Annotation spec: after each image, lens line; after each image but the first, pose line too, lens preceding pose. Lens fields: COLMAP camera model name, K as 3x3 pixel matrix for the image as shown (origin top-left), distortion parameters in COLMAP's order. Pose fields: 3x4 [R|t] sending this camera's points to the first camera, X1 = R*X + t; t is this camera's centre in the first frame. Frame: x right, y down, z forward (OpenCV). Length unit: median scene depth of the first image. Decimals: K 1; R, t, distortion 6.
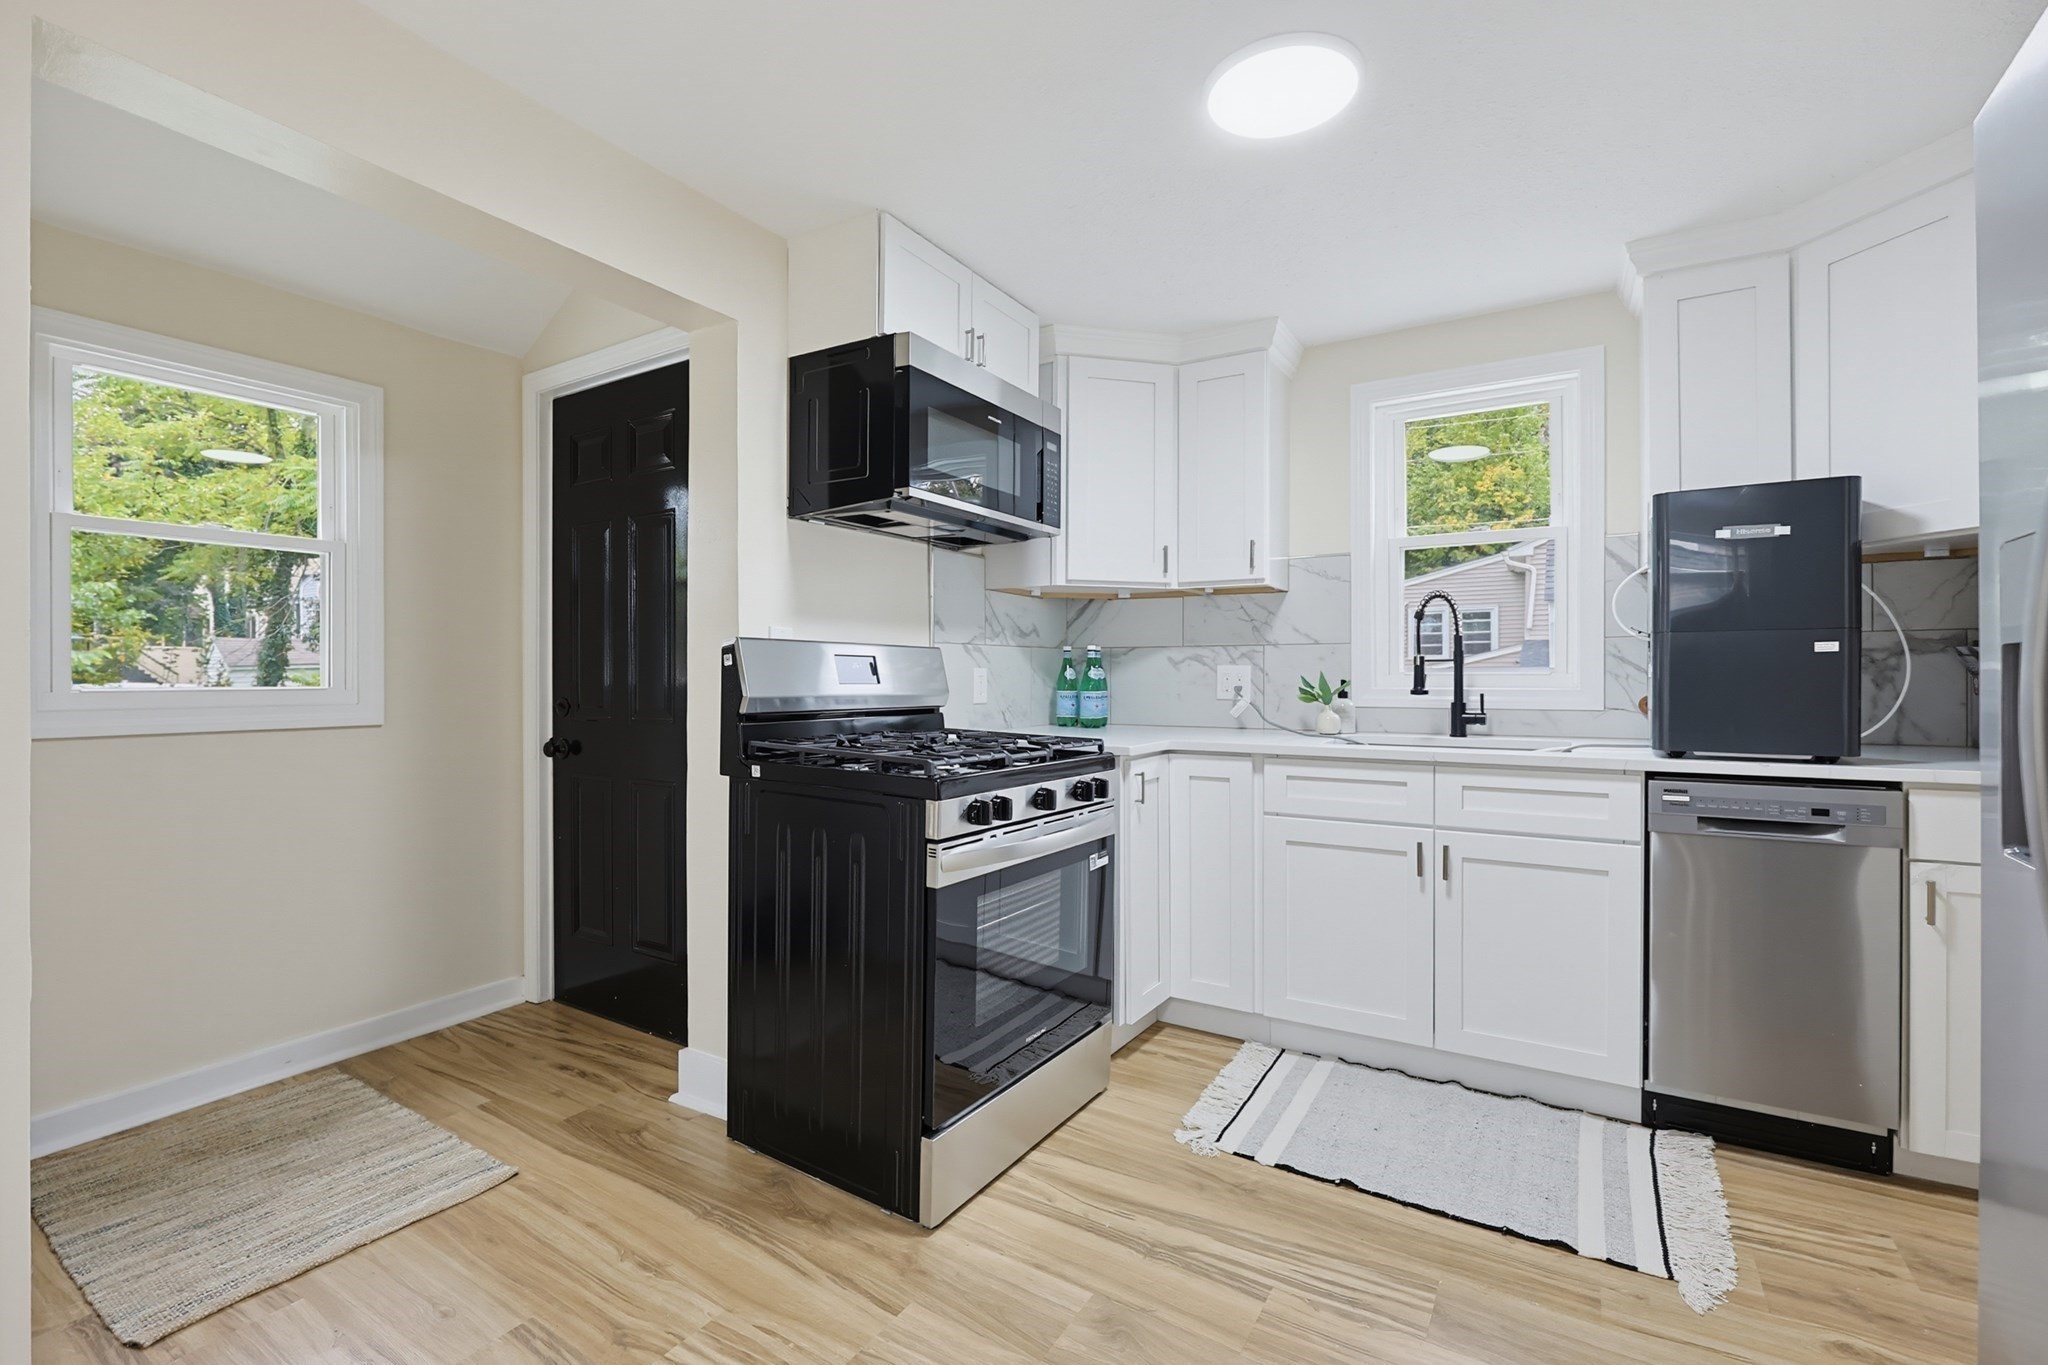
lens RADIAL K [[886.4, 0, 1024.3], [0, 886.4, 679.2], [0, 0, 1]] dist [0.001560, 0.000845]
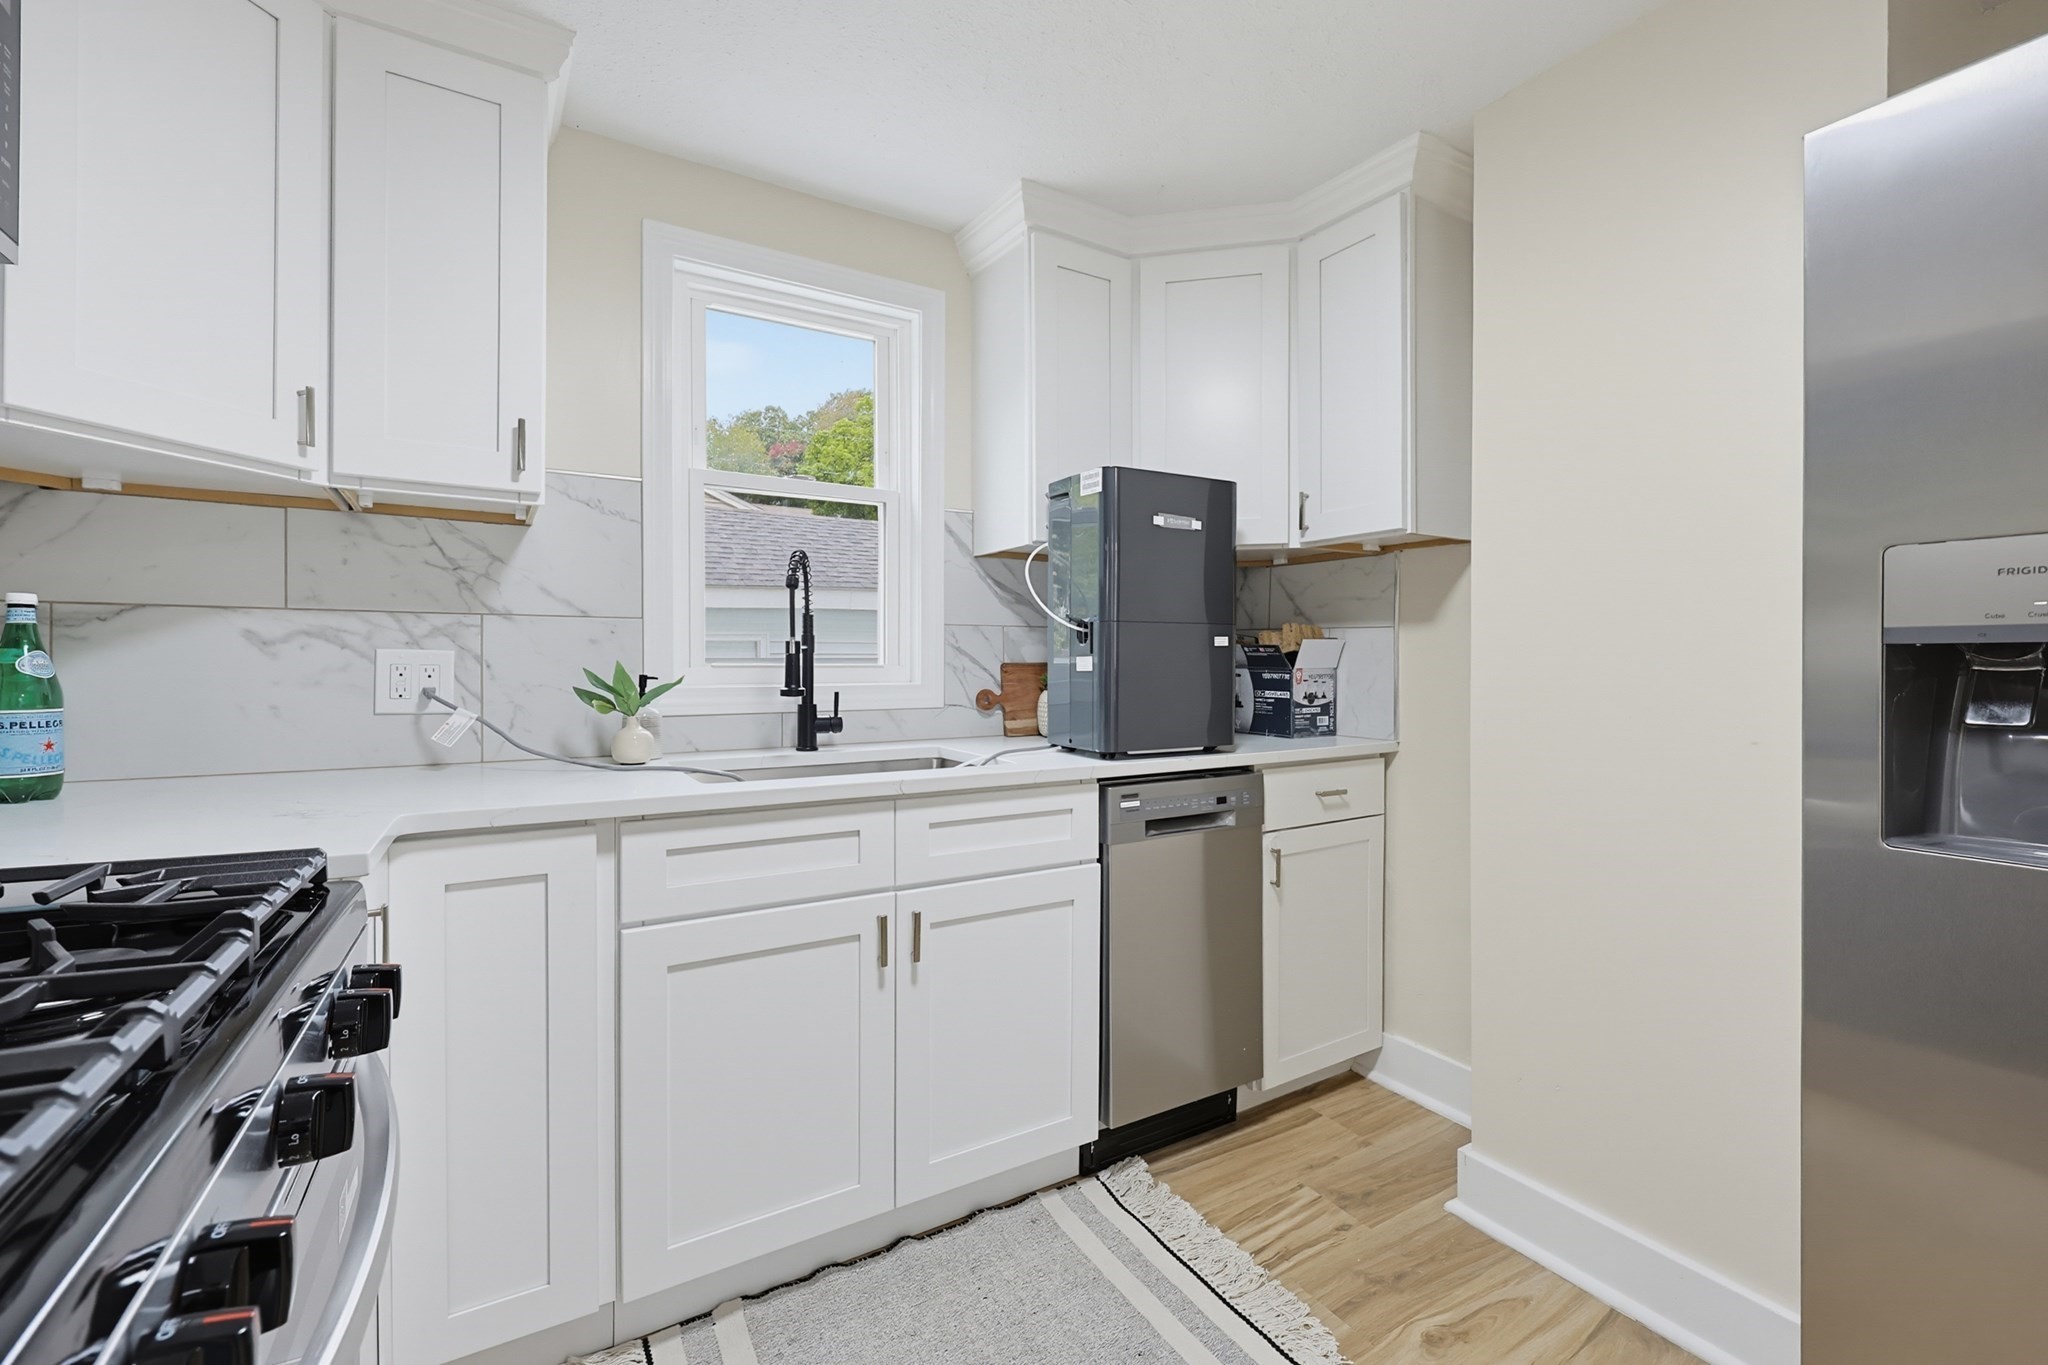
lens RADIAL K [[886.4, 0, 1027.7], [0, 886.4, 670.5], [0, 0, 1]] dist [0.001560, 0.000845]
pose [[0.449447, -0.006837, 0.893281, -0.099374], [0.001792, 0.999976, 0.006752, -0.007435], [-0.893305, -0.001433, 0.449448, 0.551172]]
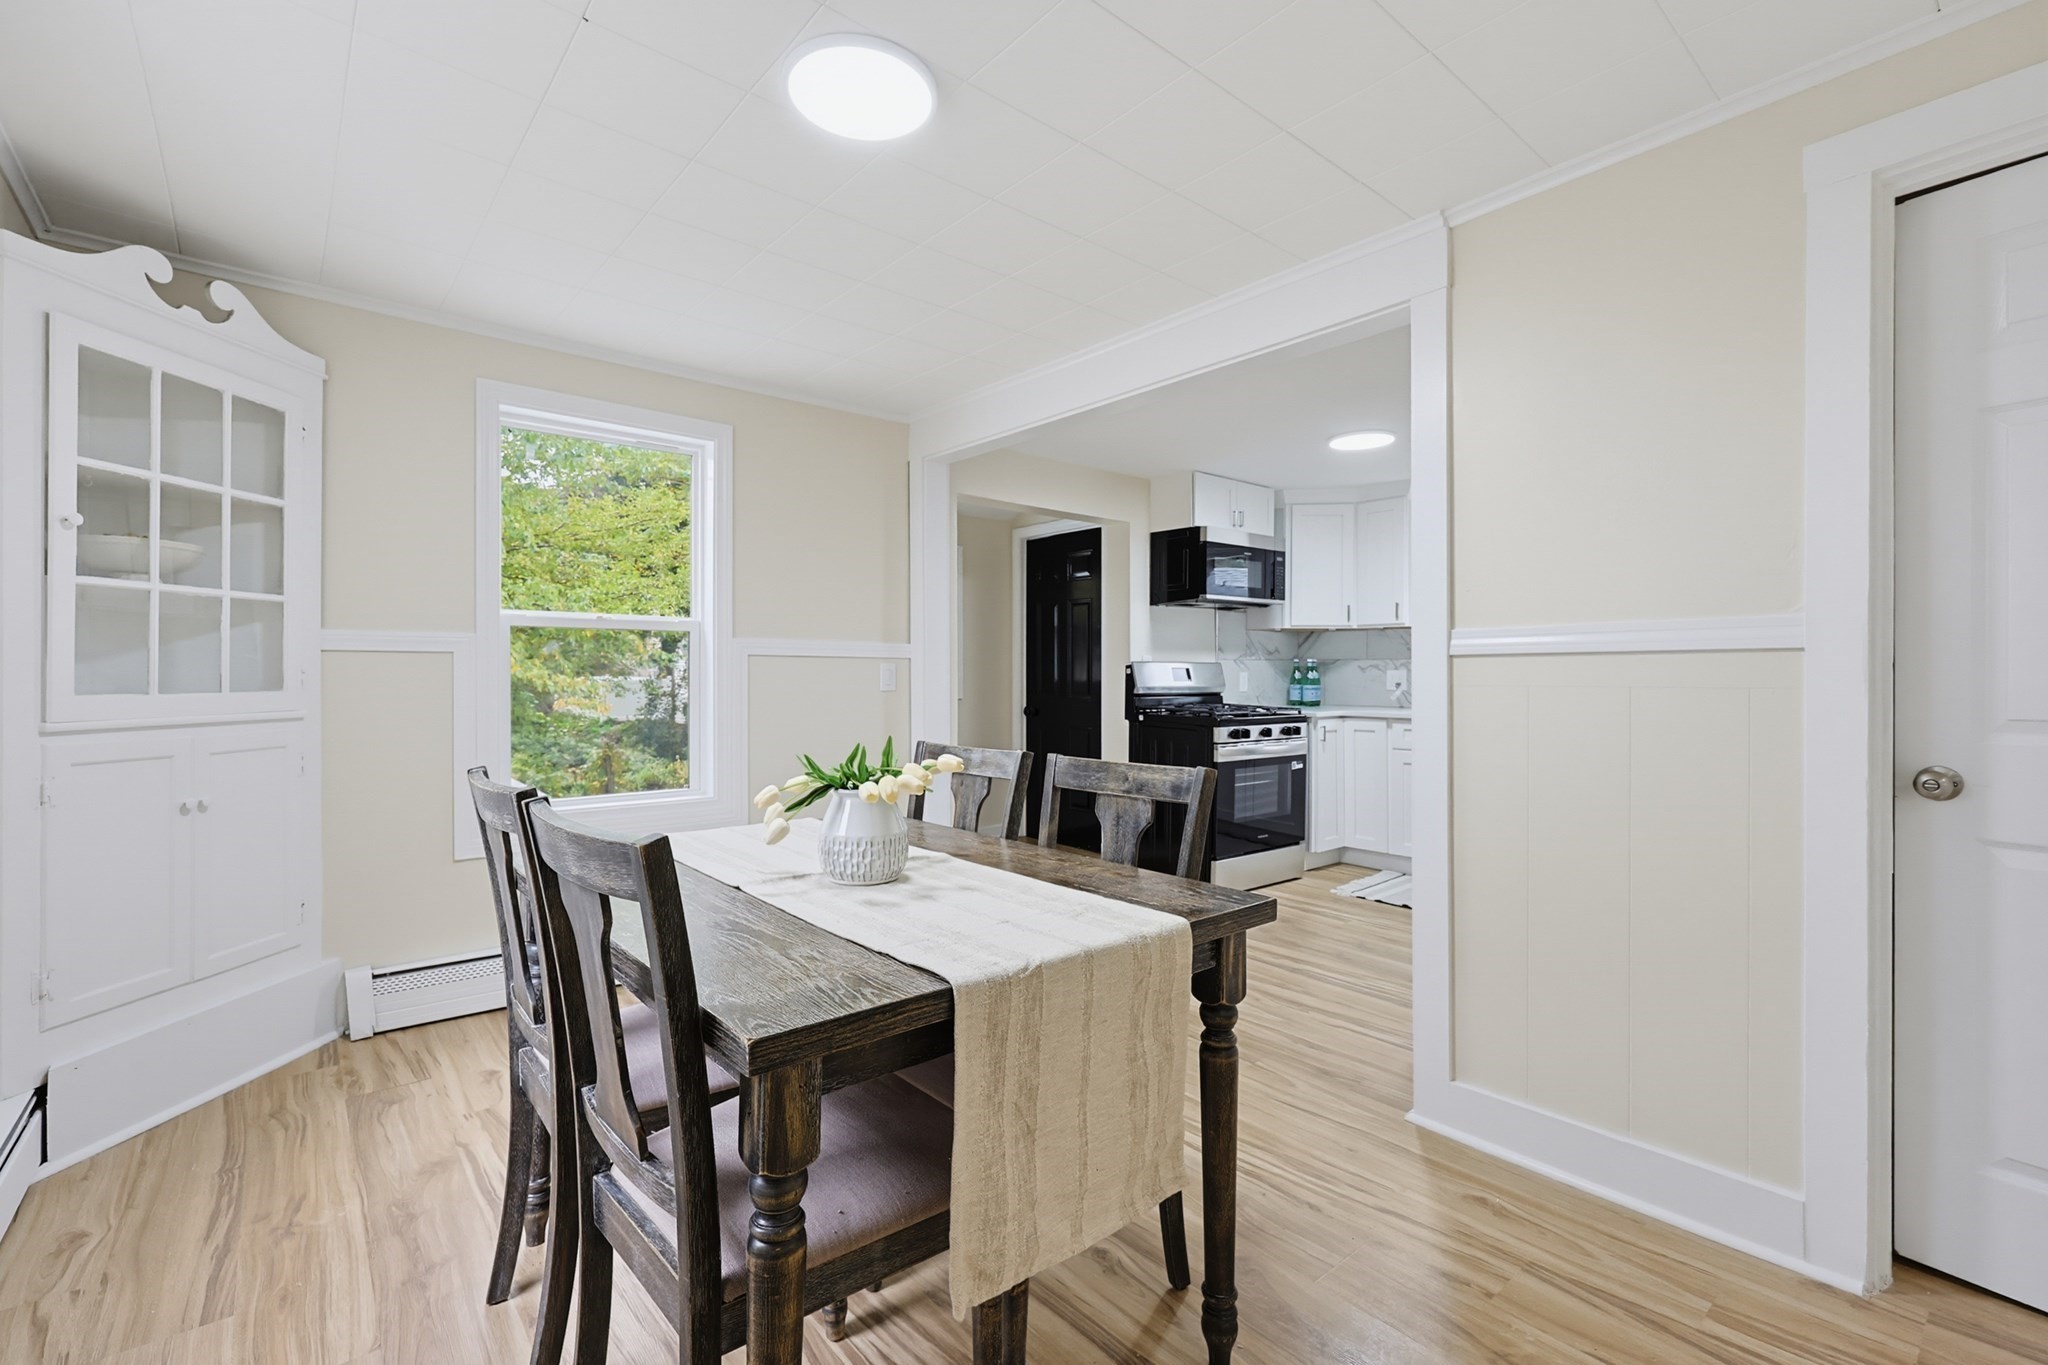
lens RADIAL K [[886.4, 0, 1014.9], [0, 886.4, 675.8], [0, 0, 1]] dist [0.001560, 0.000845]
pose [[0.945606, 0.001455, -0.325311, 0.123700], [-0.000394, 0.999994, 0.003327, -0.014156], [0.325314, -0.003018, 0.945601, -1.110897]]
